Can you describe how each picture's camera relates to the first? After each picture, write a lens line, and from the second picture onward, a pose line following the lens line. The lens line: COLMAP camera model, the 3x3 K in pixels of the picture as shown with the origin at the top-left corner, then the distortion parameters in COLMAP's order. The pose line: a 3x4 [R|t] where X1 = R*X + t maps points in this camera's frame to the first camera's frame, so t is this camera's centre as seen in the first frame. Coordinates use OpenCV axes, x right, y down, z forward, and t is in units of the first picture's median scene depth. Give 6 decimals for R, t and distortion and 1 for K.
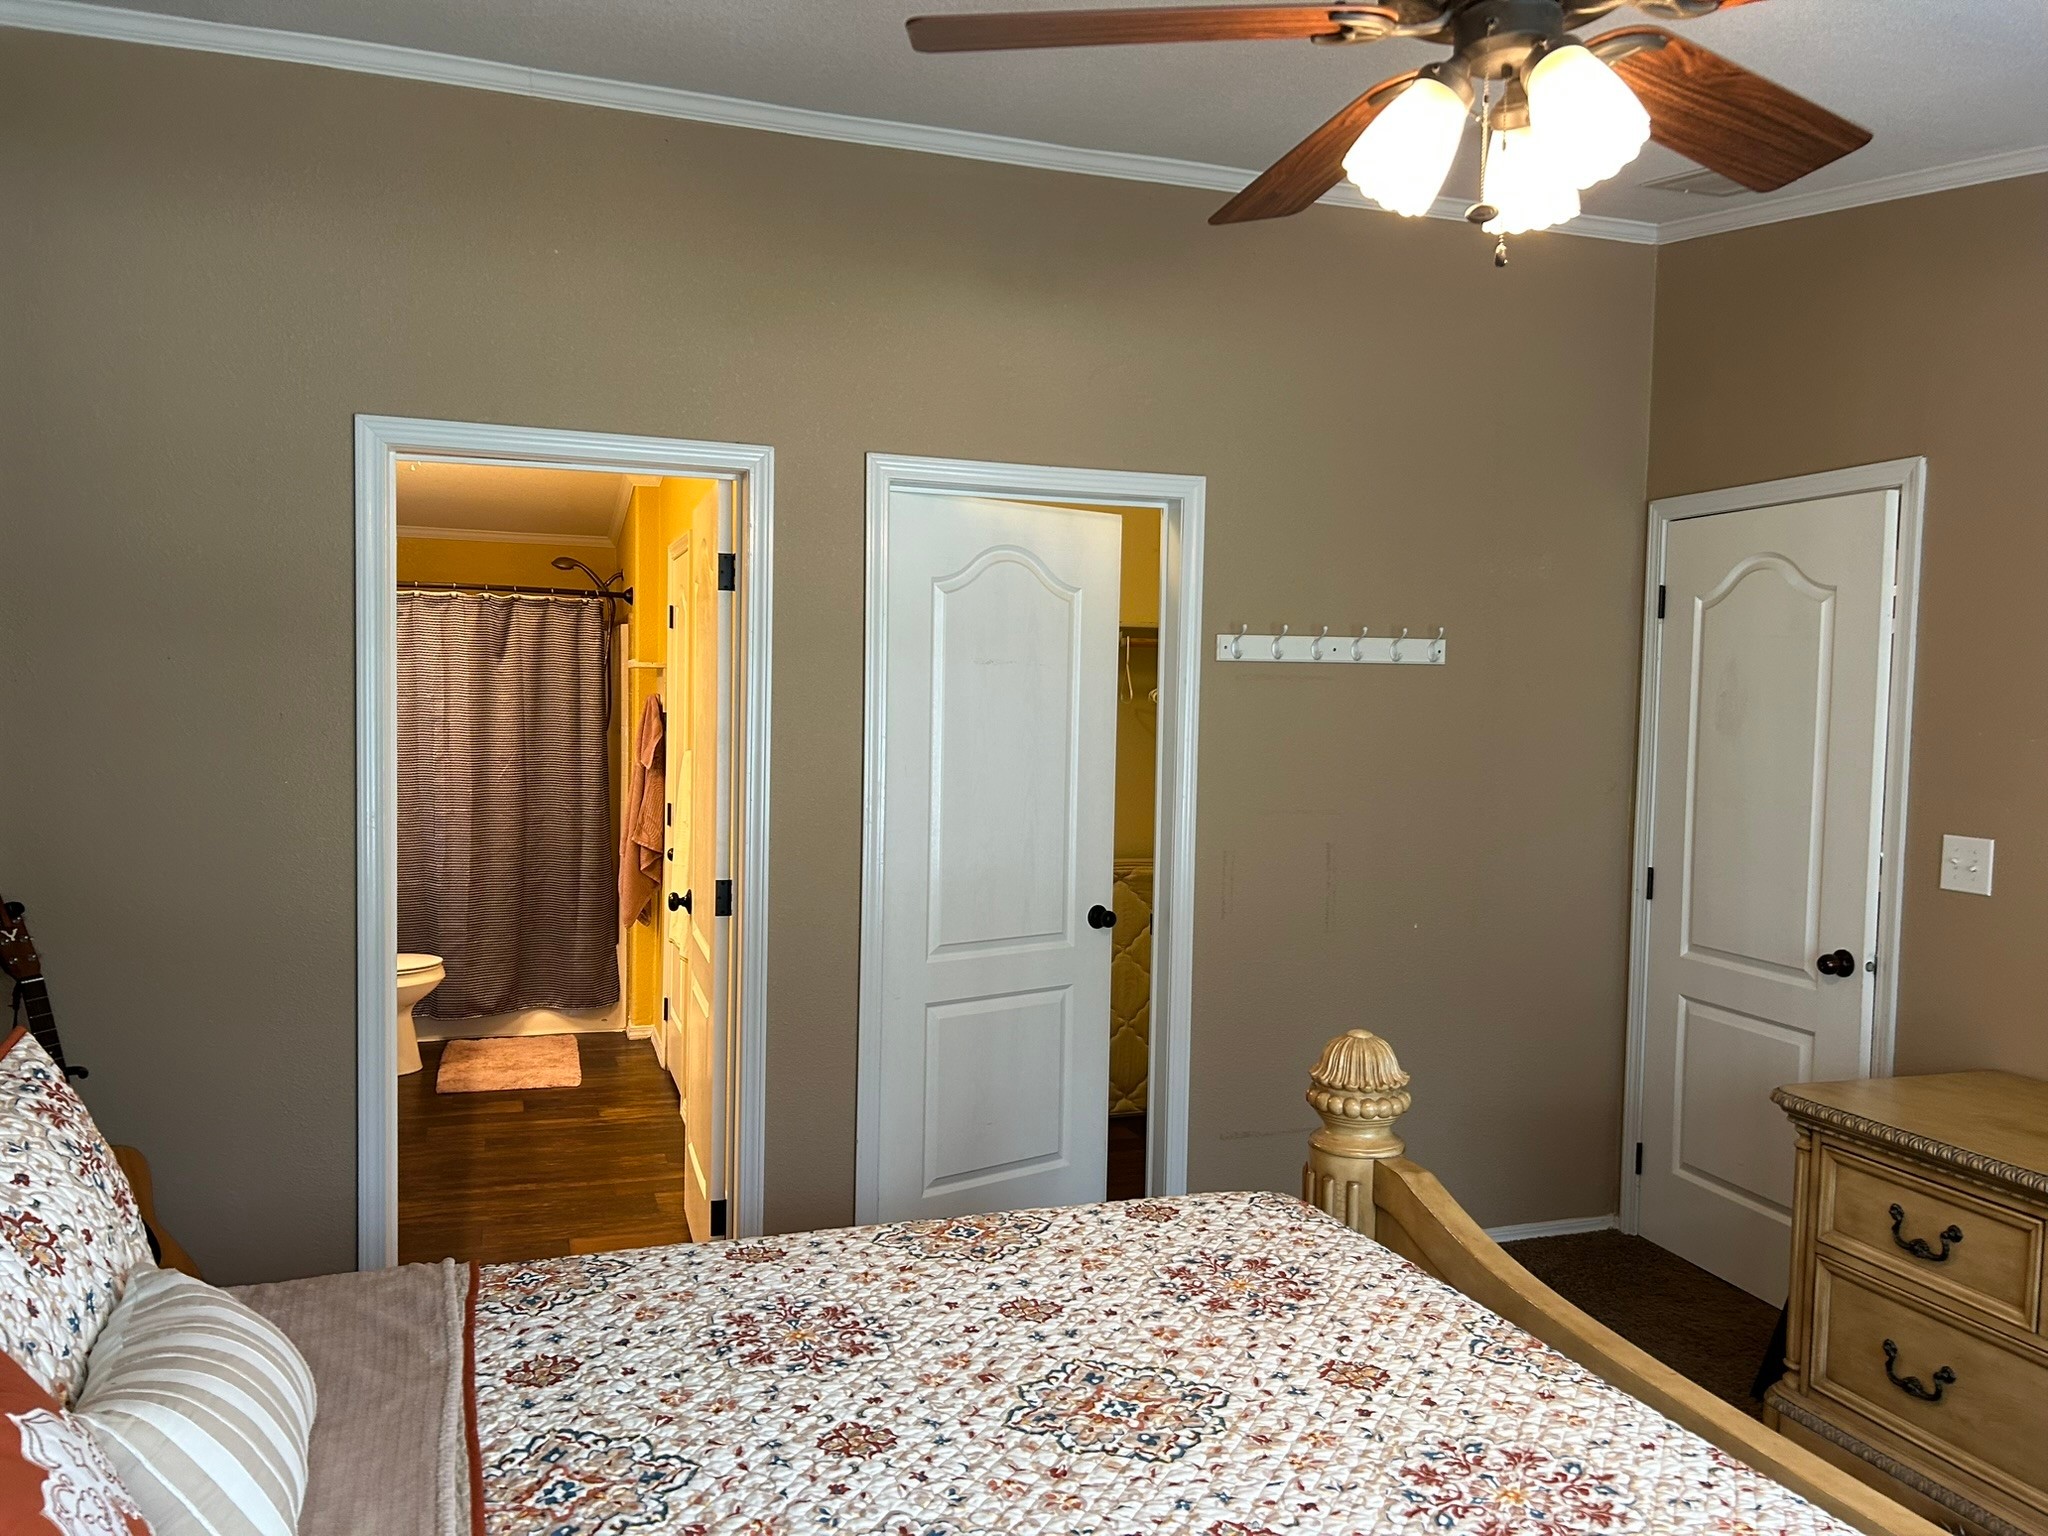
lens RADIAL K [[1534.4, 0, 1036.7], [0, 1534.4, 771.2], [0, 0, 1]] dist [0.057753, -0.062120]
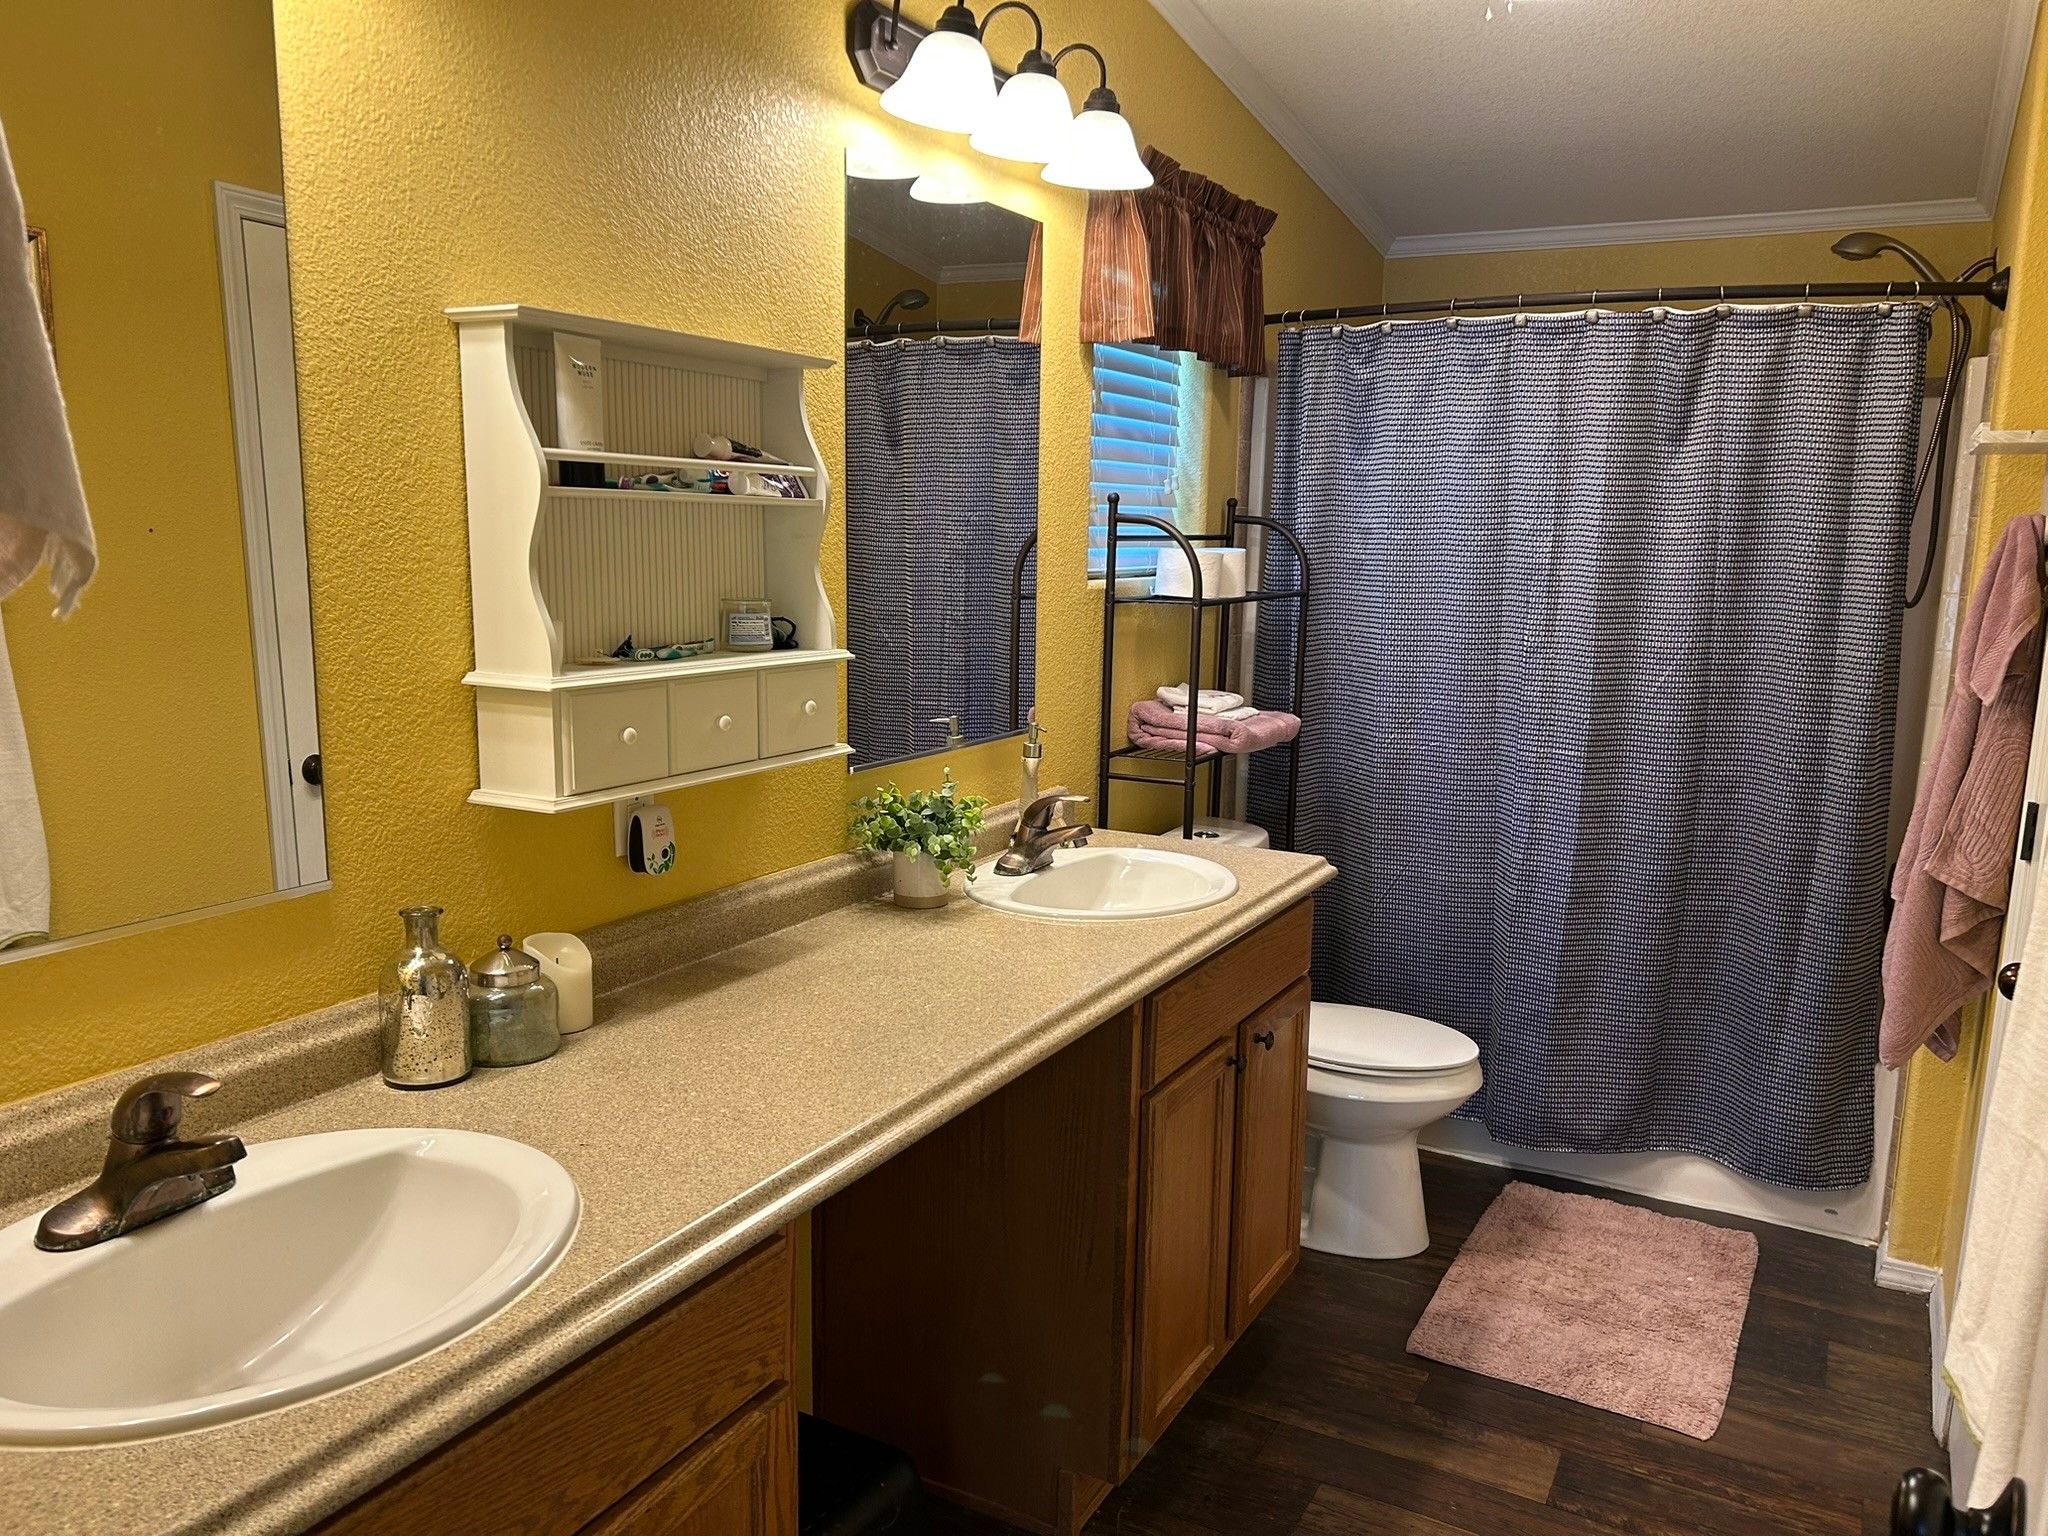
lens RADIAL K [[1534.4, 0, 1044.1], [0, 1534.4, 788.2], [0, 0, 1]] dist [0.057753, -0.062120]
pose [[0.677154, 0.123722, -0.725366, -0.116597], [-0.044974, 0.990879, 0.127025, -0.019767], [0.734466, -0.053393, 0.676542, 0.519771]]
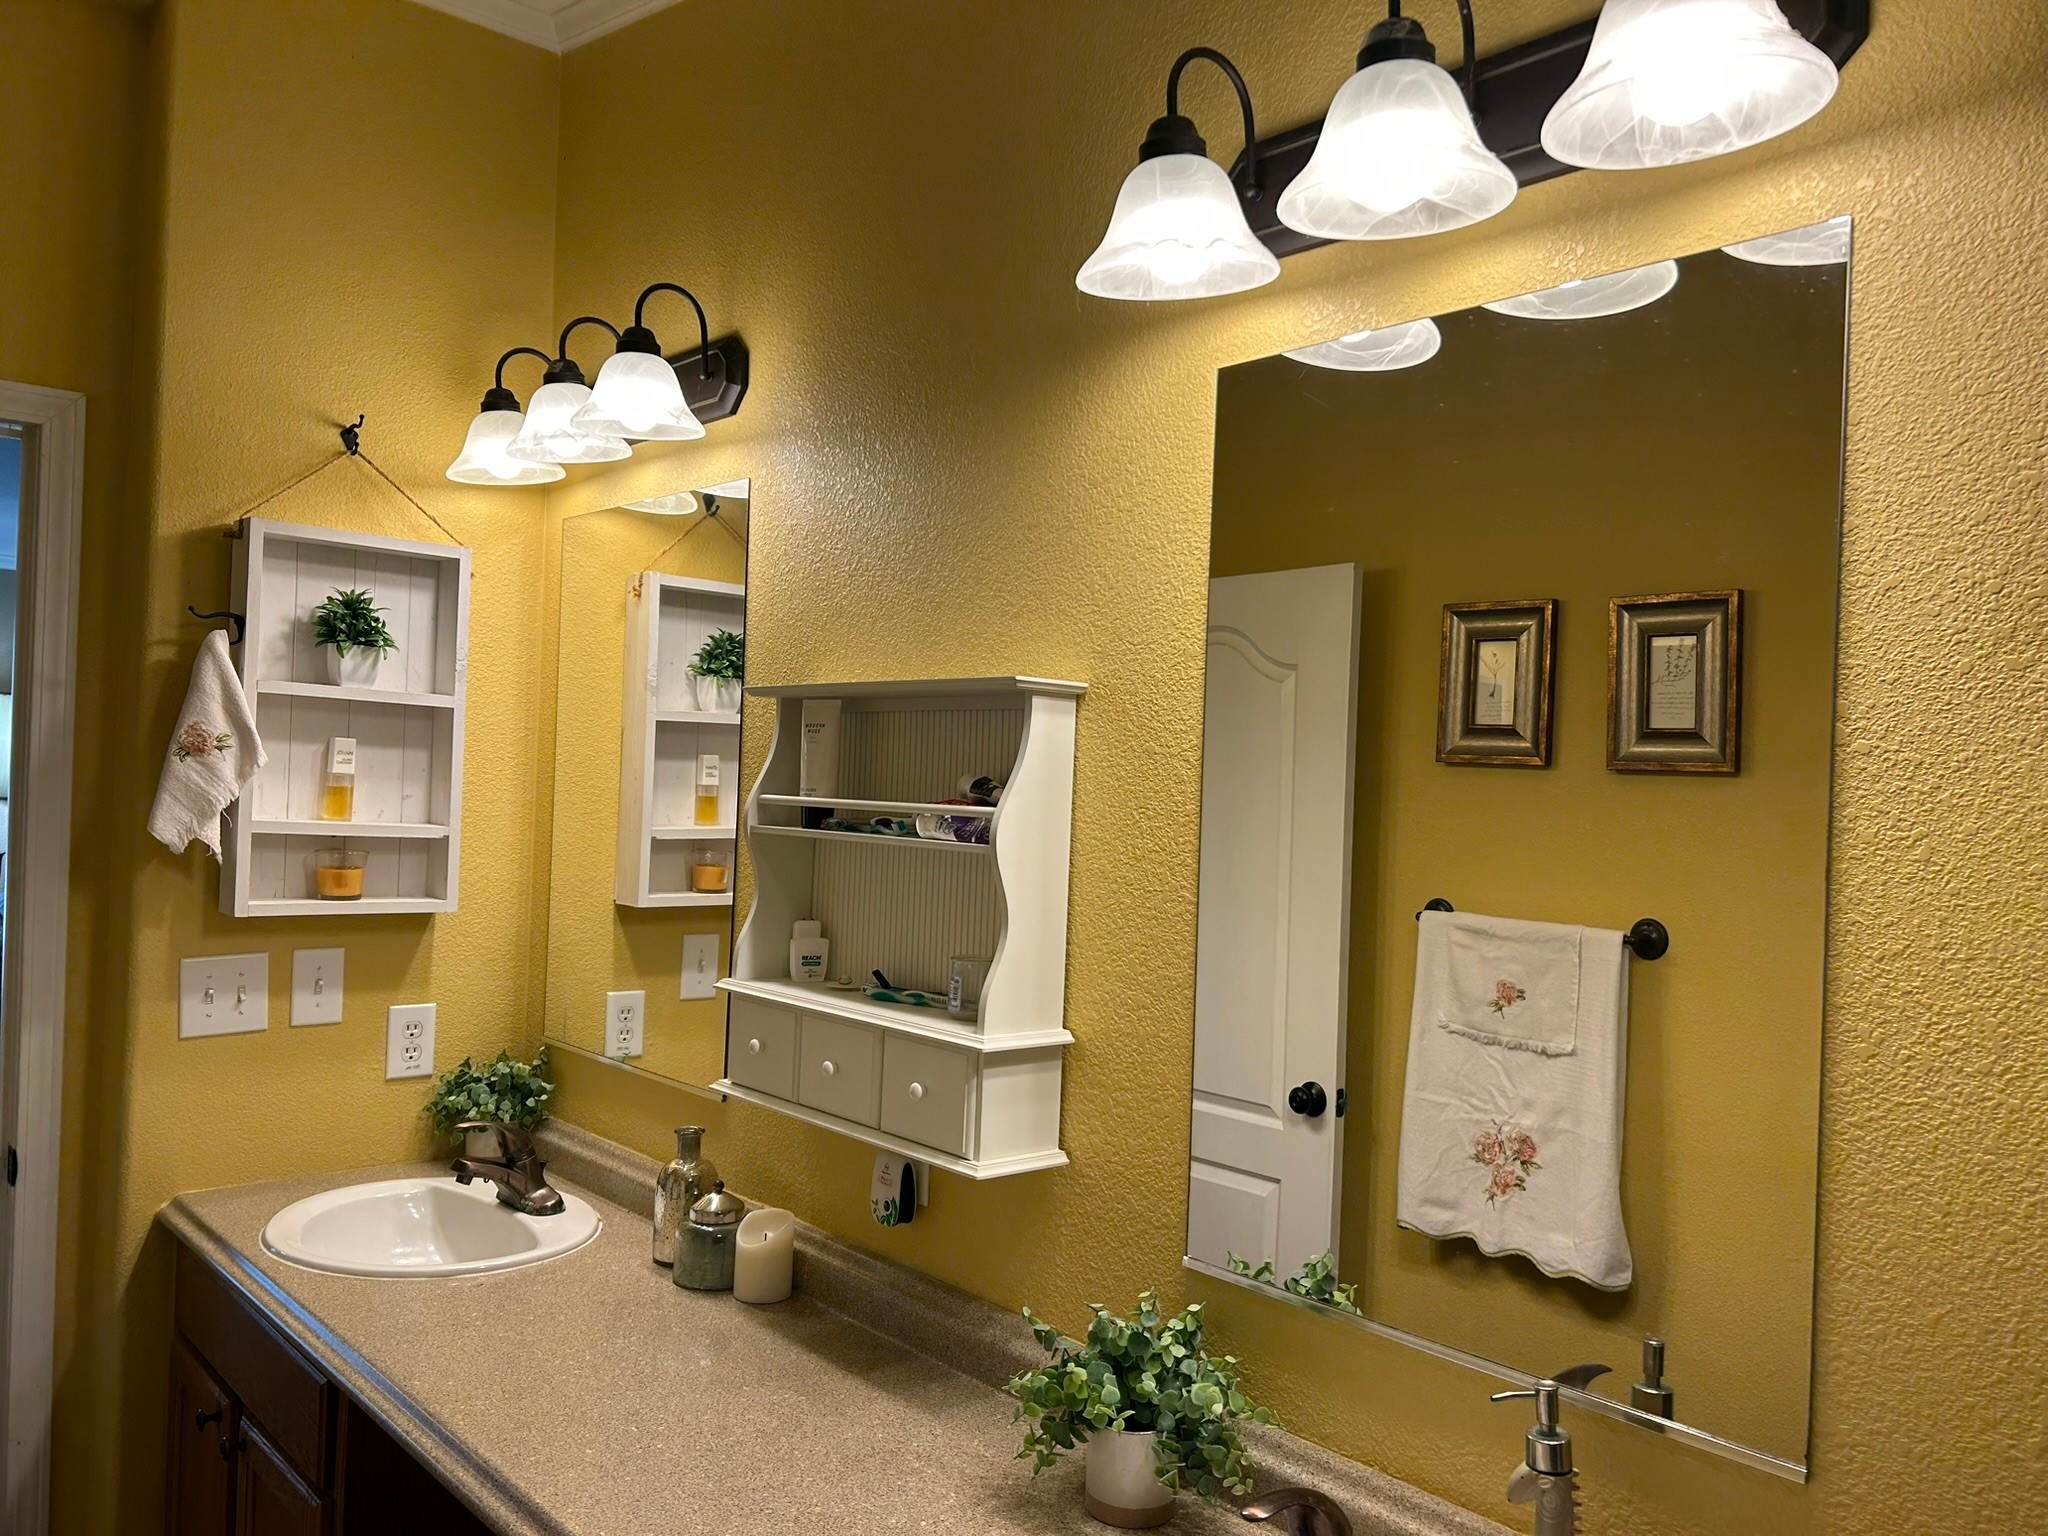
lens RADIAL K [[1534.4, 0, 1025.5], [0, 1534.4, 769.0], [0, 0, 1]] dist [0.057753, -0.062120]
pose [[-0.919549, -0.052091, -0.389508, -0.514140], [-0.071284, 0.996843, 0.034972, -0.109566], [0.386457, 0.059924, -0.920359, 1.476973]]
